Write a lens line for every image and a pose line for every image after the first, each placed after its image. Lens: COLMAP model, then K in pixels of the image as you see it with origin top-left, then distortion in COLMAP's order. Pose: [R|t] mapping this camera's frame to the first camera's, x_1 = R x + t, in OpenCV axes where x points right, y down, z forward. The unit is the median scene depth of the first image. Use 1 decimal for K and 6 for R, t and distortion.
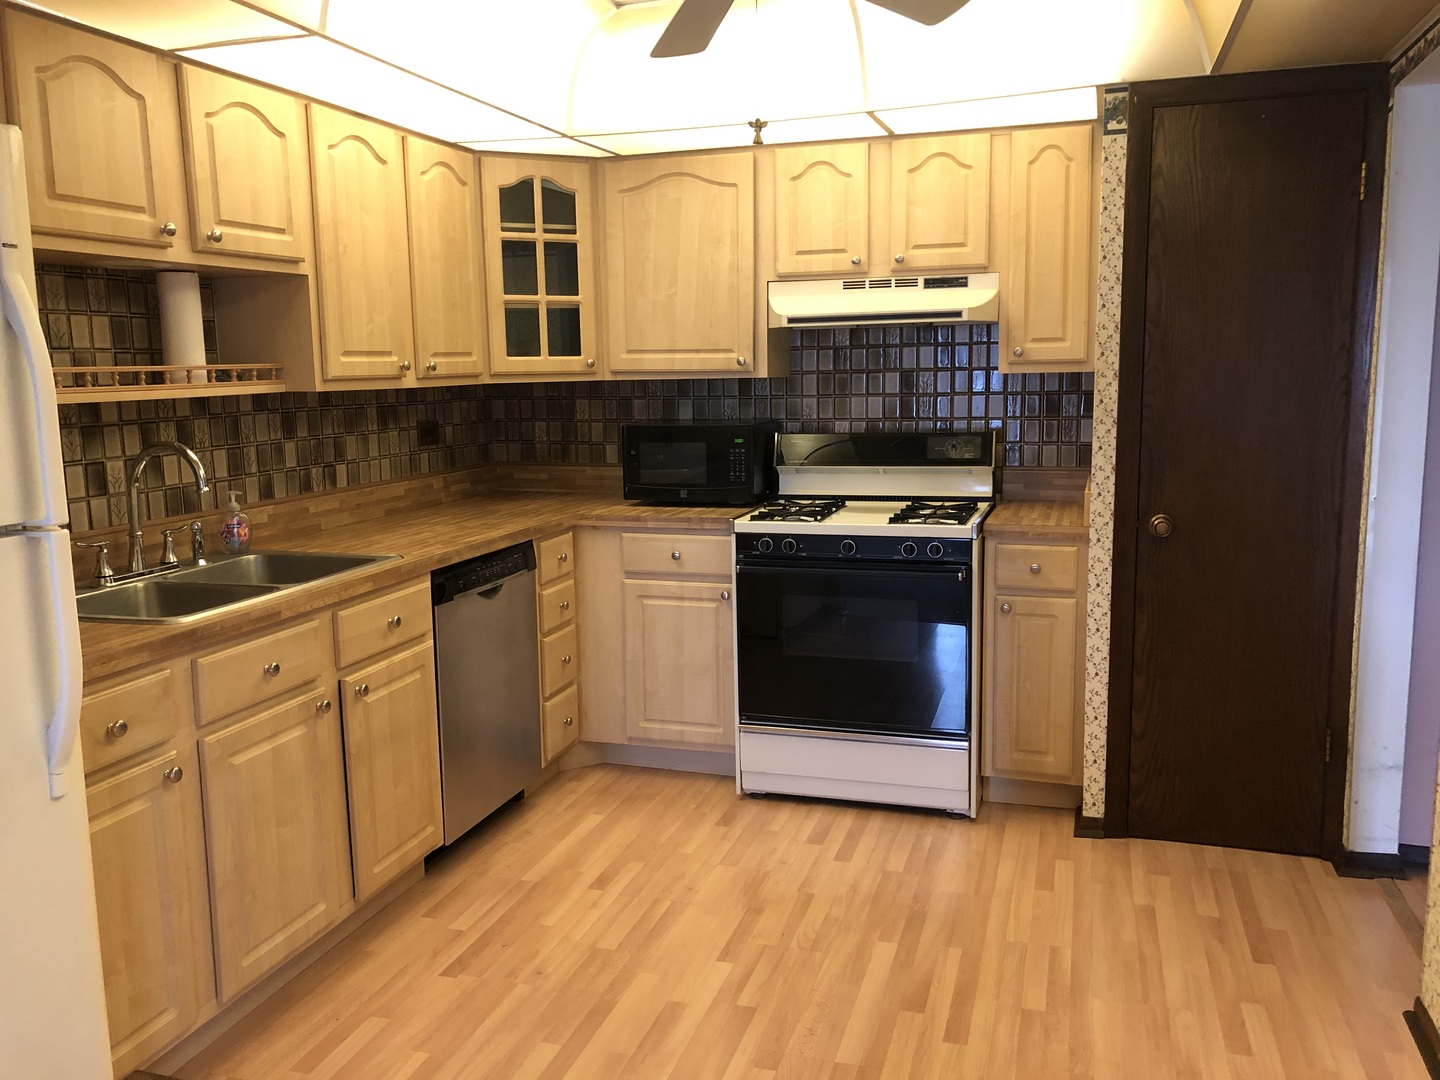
lens RADIAL K [[1166.7, 0, 724.3], [0, 1166.7, 564.9], [0, 0, 1]] dist [0.033873, -0.055162]
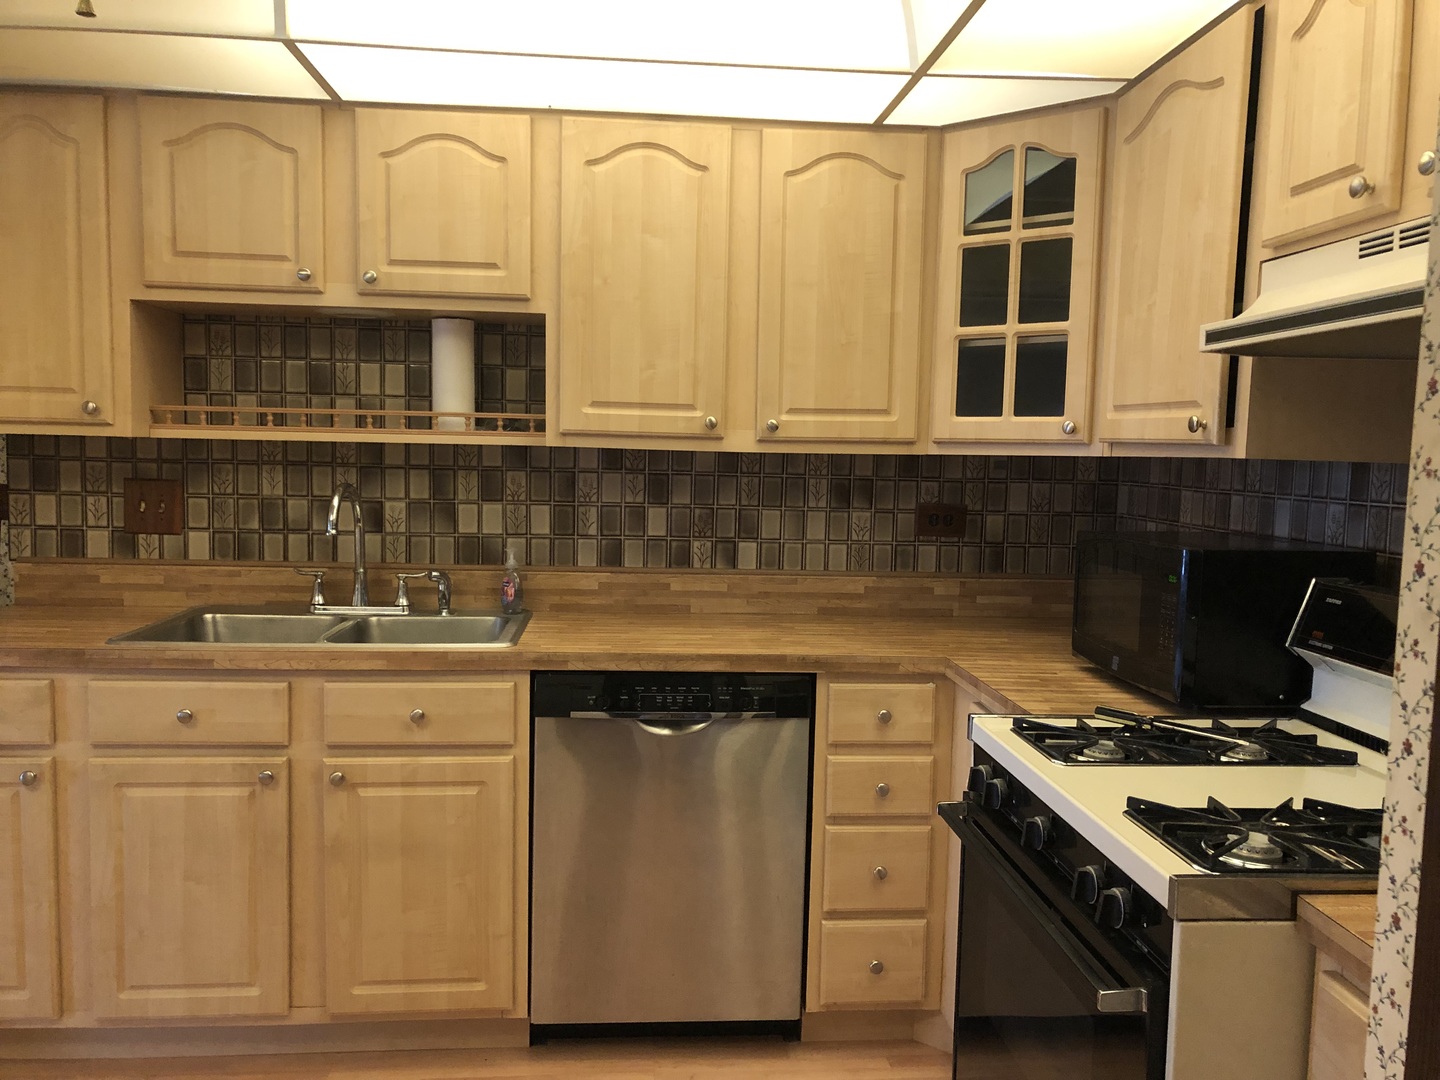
lens RADIAL K [[1166.7, 0, 724.3], [0, 1166.7, 564.9], [0, 0, 1]] dist [0.033873, -0.055162]
pose [[0.381244, 0.119659, -0.916698, 0.468854], [-0.188490, 0.980820, 0.049638, -0.117934], [0.905055, 0.153864, 0.396486, 0.720270]]
